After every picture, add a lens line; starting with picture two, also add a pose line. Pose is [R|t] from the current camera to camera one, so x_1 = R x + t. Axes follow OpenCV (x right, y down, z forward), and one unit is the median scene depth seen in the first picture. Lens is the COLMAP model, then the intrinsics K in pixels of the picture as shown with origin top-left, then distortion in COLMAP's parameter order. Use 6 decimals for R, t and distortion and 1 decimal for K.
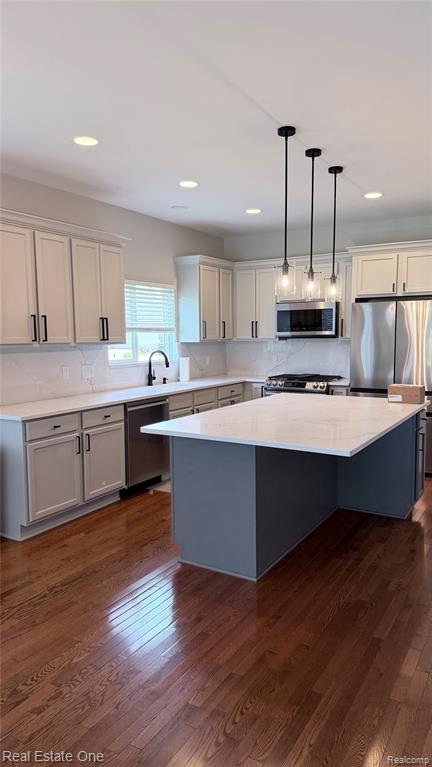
lens RADIAL K [[536.6, 0, 216.0], [0, 536.6, 383.5], [0, 0, 1]] dist [0.075585, -0.001700]
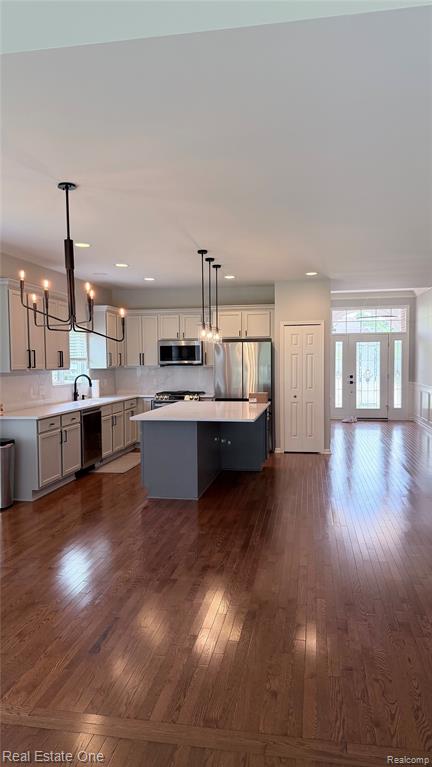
lens RADIAL K [[536.6, 0, 216.0], [0, 536.6, 383.5], [0, 0, 1]] dist [0.075585, -0.001700]
pose [[0.933034, -0.014171, 0.359508, -0.296385], [0.033526, 0.998301, -0.047661, 0.039174], [-0.358222, 0.056522, 0.931924, -0.411228]]
